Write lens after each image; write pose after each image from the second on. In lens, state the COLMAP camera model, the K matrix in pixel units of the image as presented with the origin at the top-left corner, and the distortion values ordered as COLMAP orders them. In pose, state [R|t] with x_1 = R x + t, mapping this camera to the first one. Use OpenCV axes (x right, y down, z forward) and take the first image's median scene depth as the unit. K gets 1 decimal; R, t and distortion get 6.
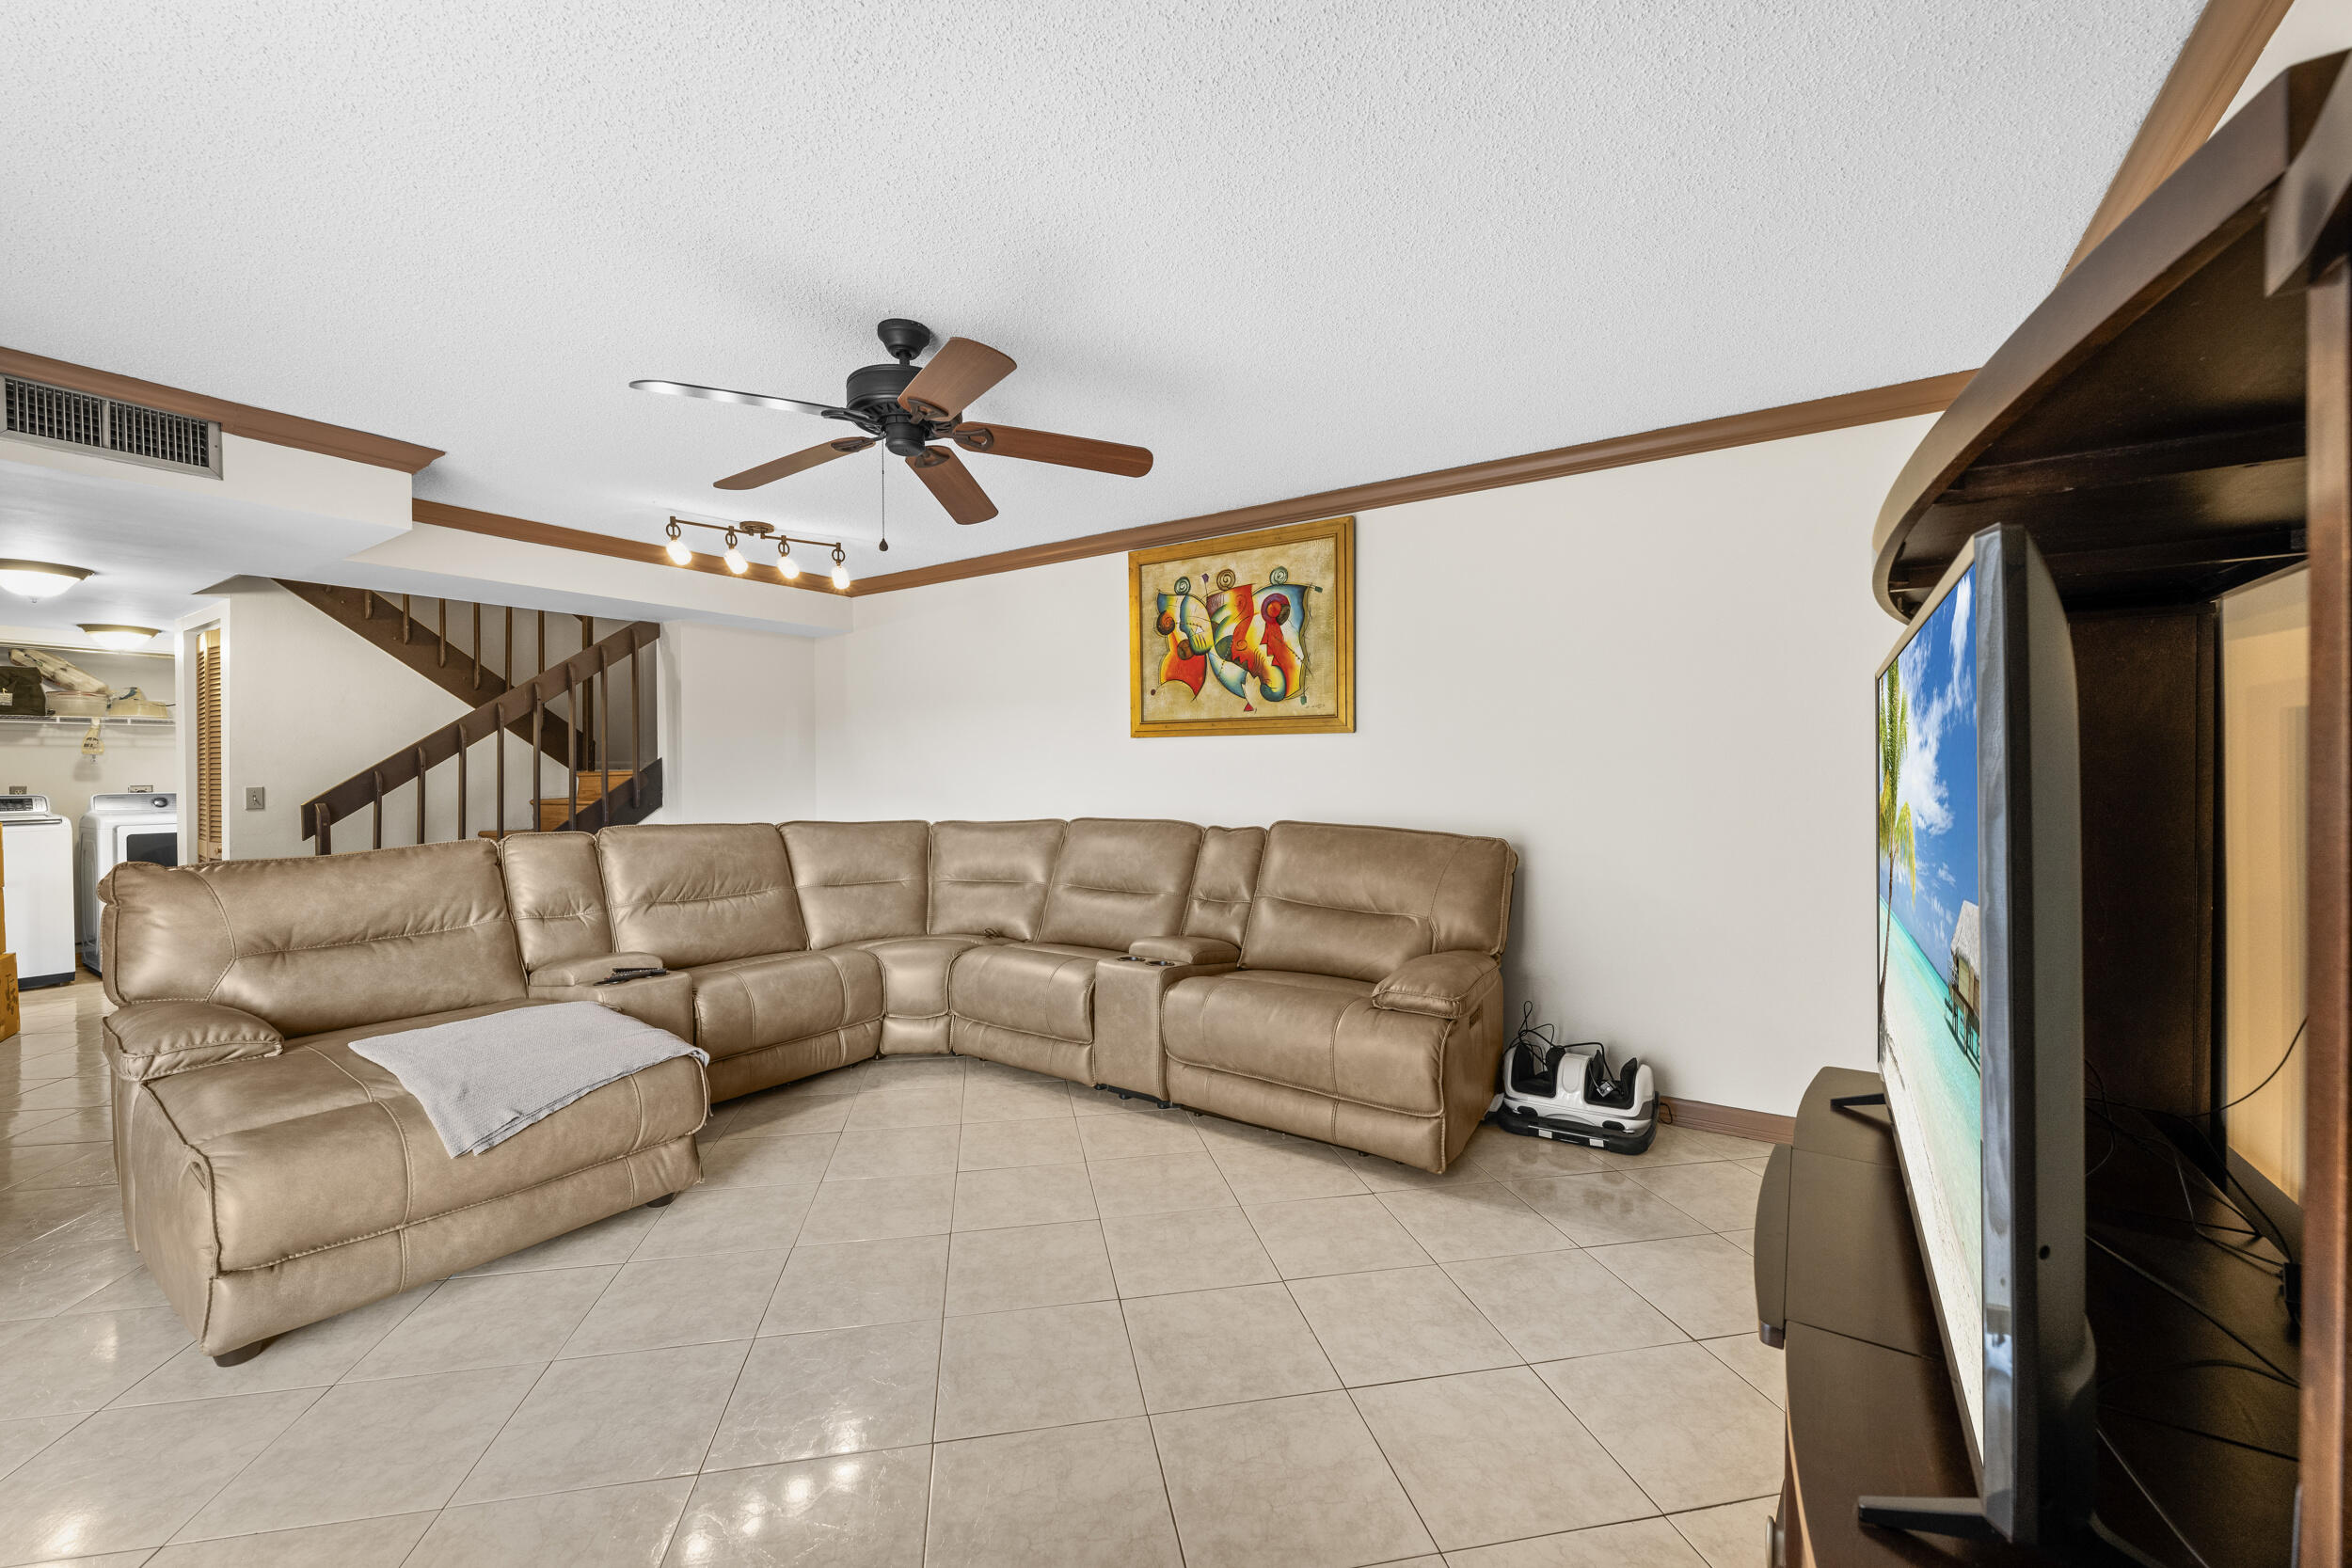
lens RADIAL K [[935.9, 0, 1178.8], [0, 935.9, 783.5], [0, 0, 1]] dist [-0.008632, 0.001736]
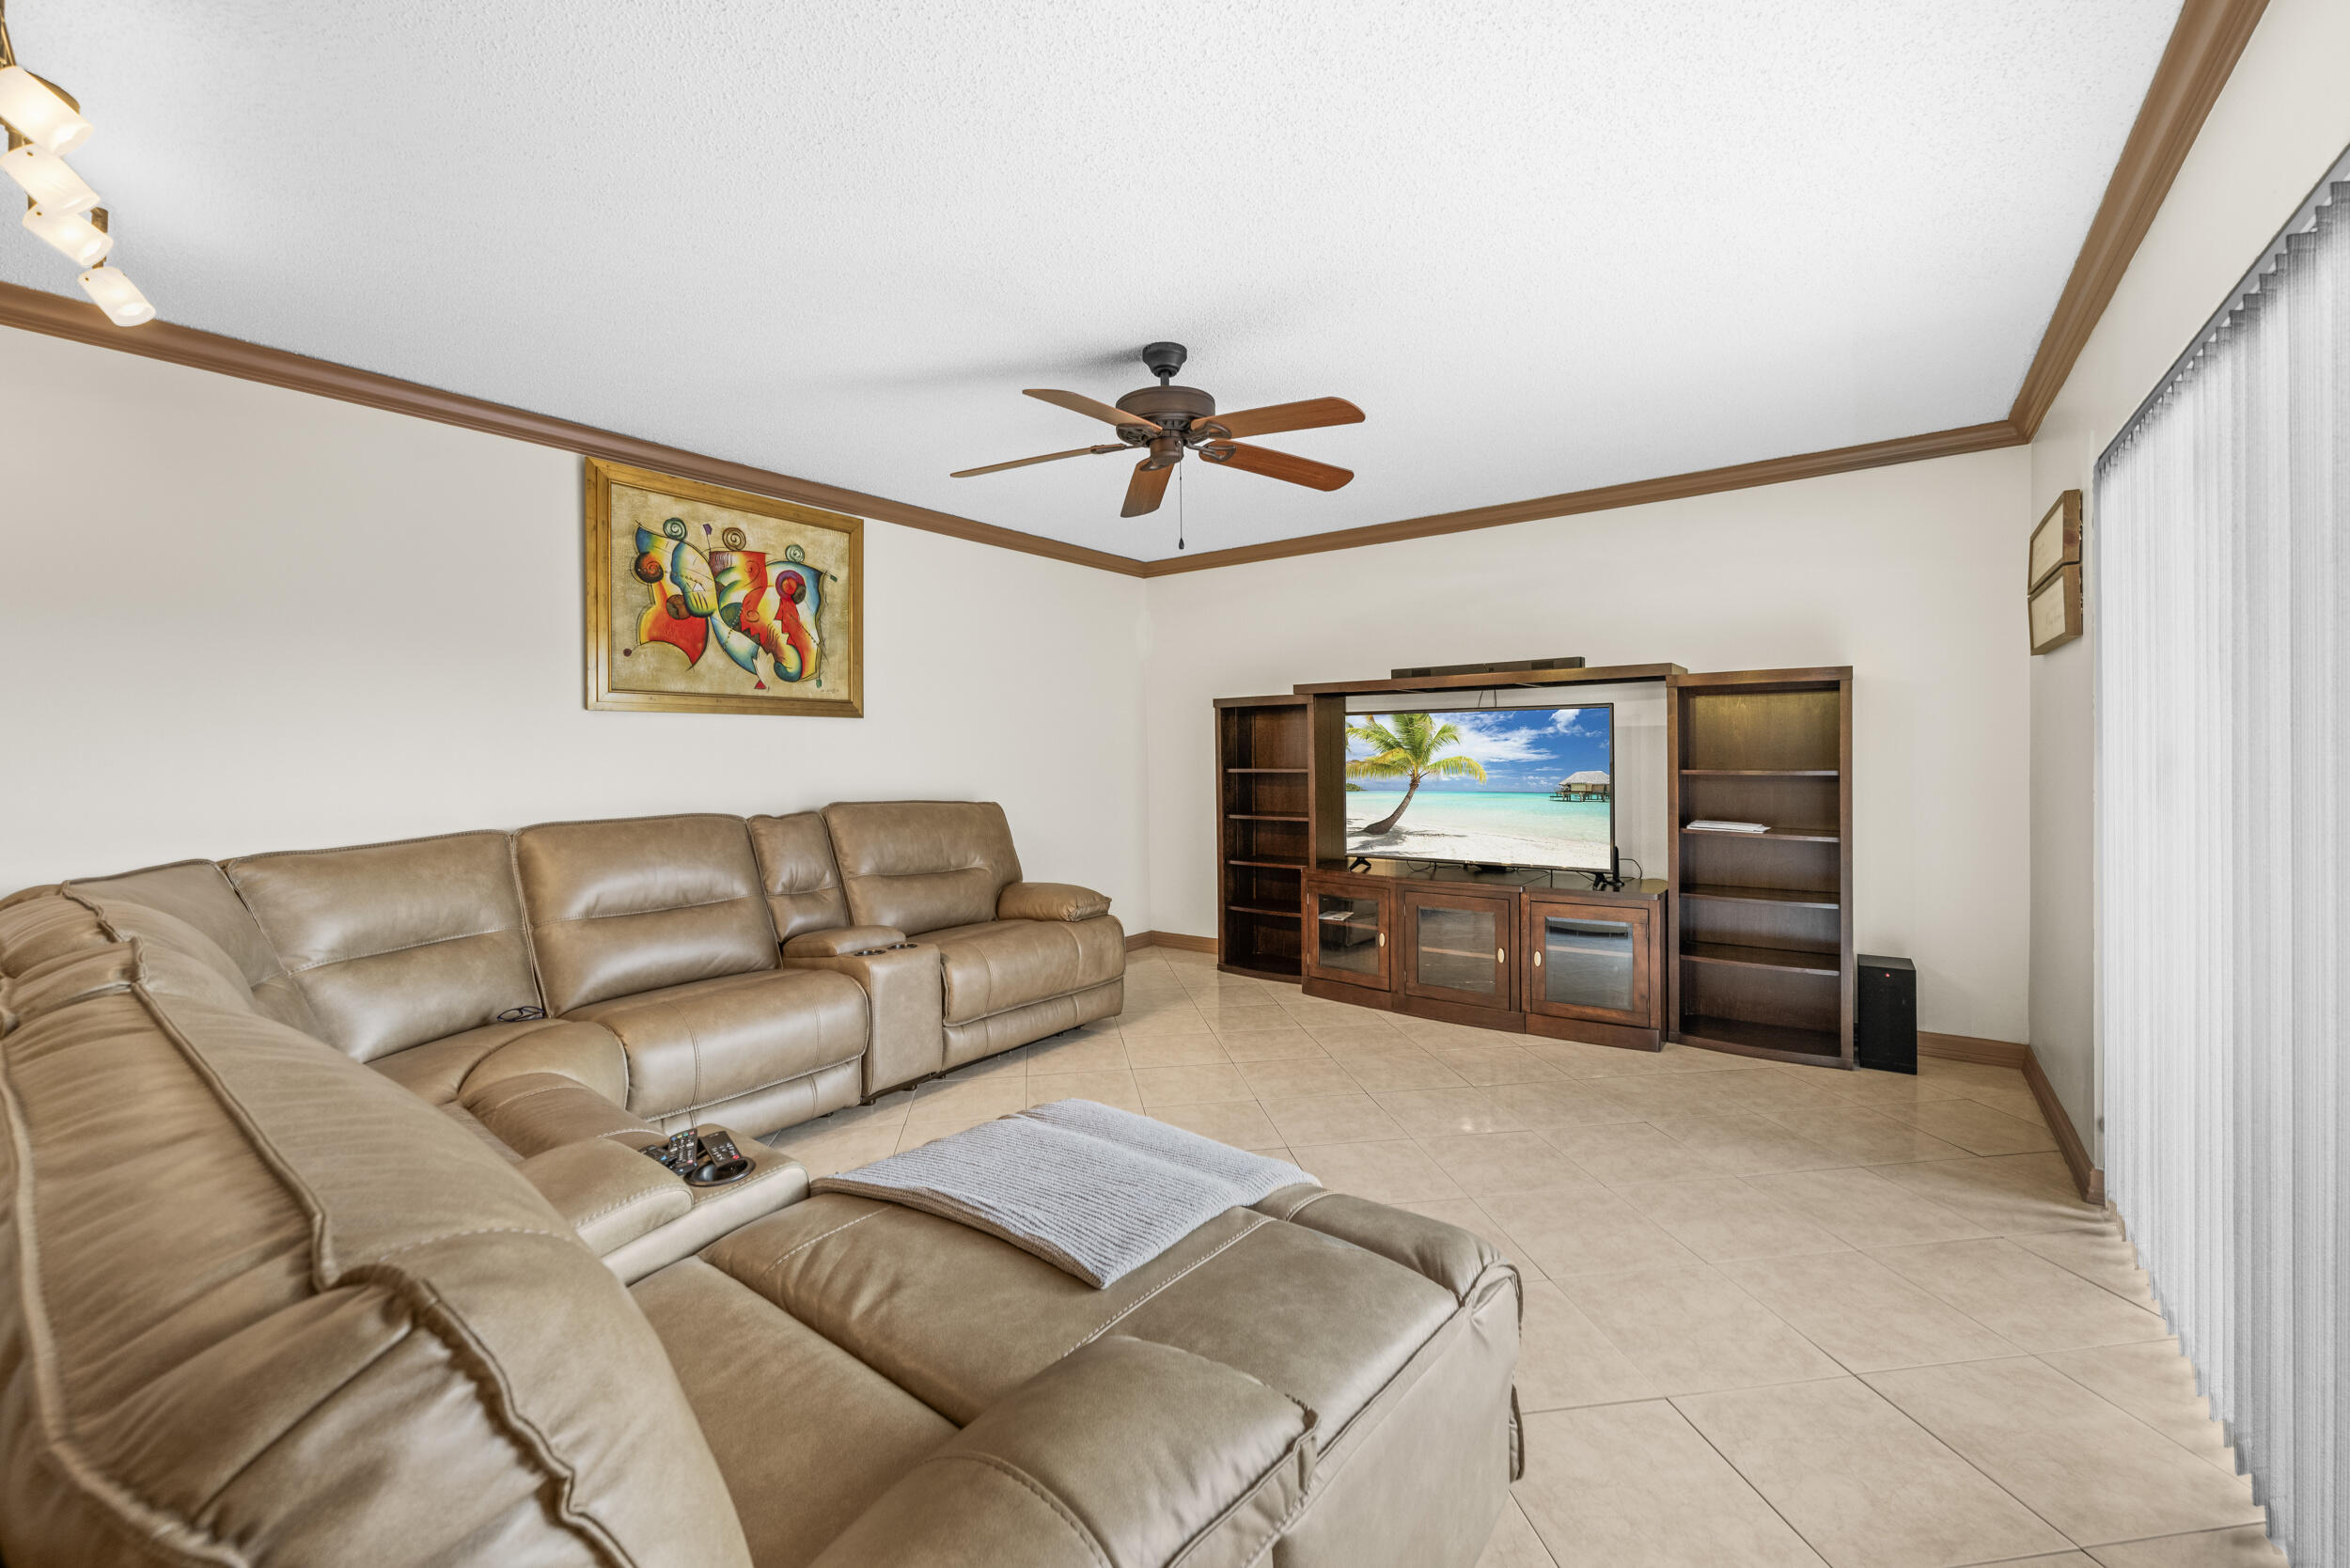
lens RADIAL K [[935.2, 0, 1157.7], [0, 935.2, 763.2], [0, 0, 1]] dist [-0.008632, 0.001736]
pose [[0.053818, -0.010823, 0.998492, -0.823129], [0.021558, 0.999721, 0.009674, -0.004682], [-0.998318, 0.021005, 0.054036, 0.559470]]
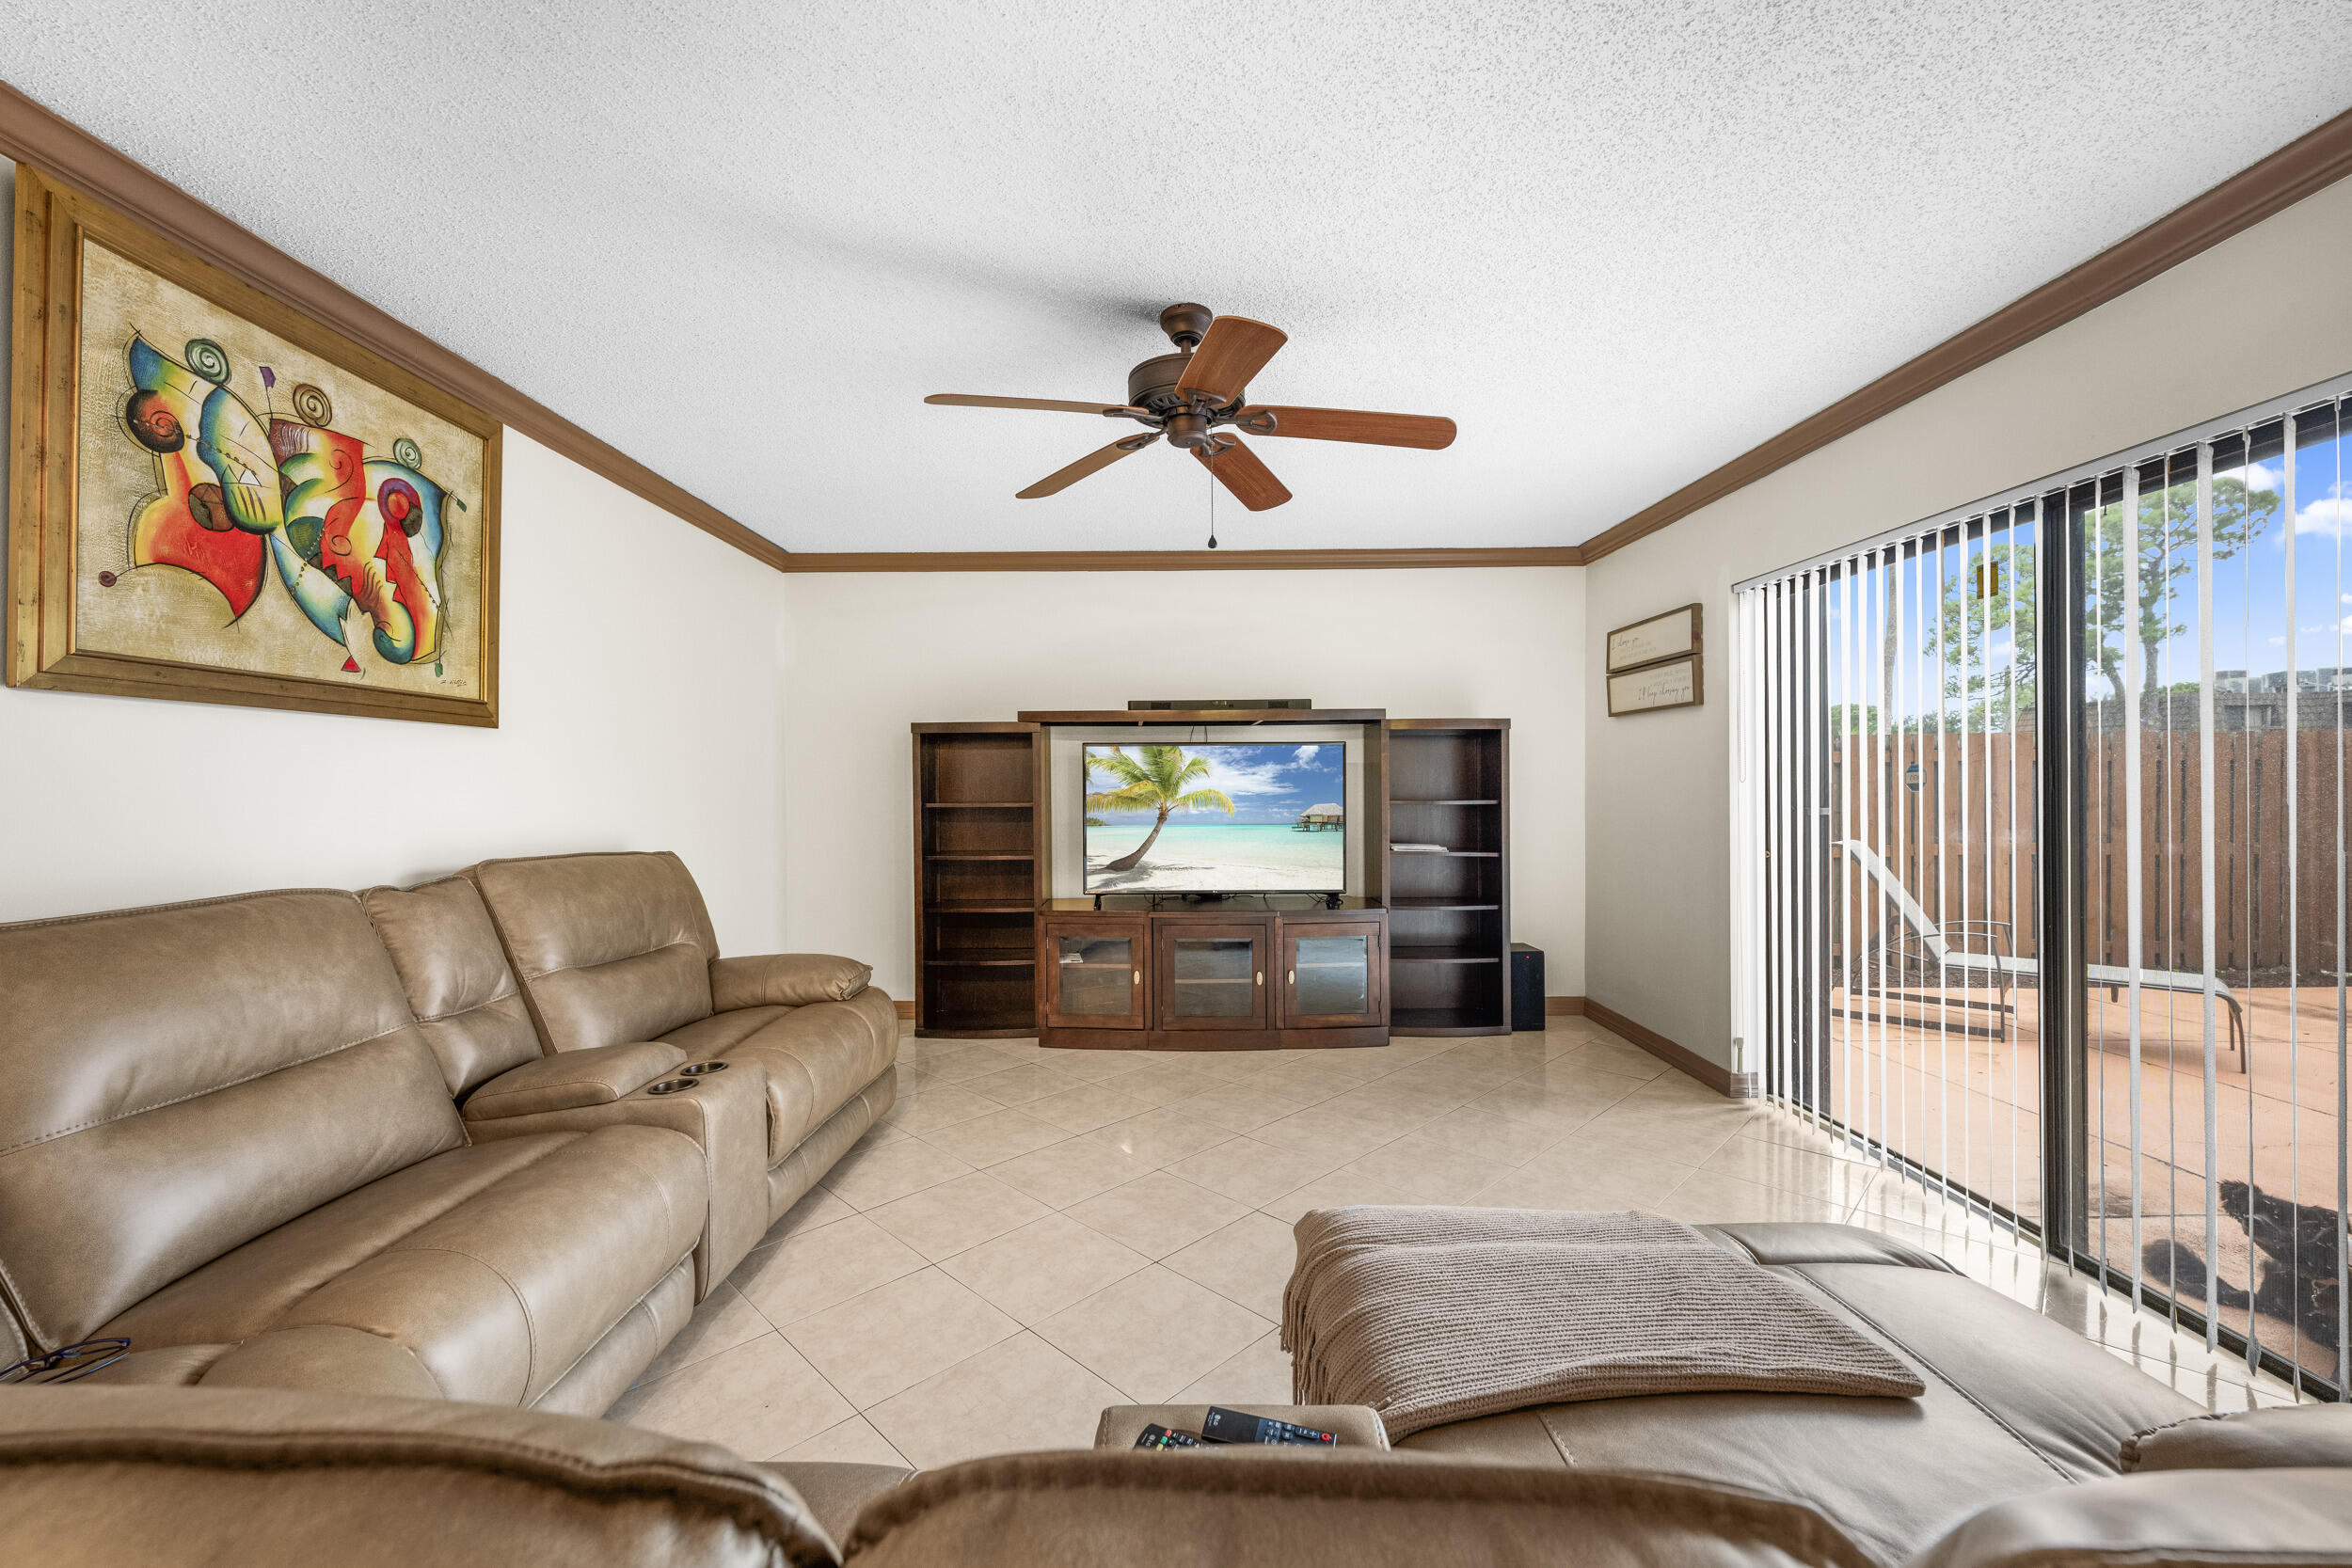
lens RADIAL K [[935.9, 0, 1164.9], [0, 935.9, 786.2], [0, 0, 1]] dist [-0.008632, 0.001736]
pose [[-0.553490, 0.000570, 0.832855, -0.631048], [0.015018, 0.999844, 0.009295, -0.009186], [-0.832720, 0.017653, -0.553413, 0.905556]]
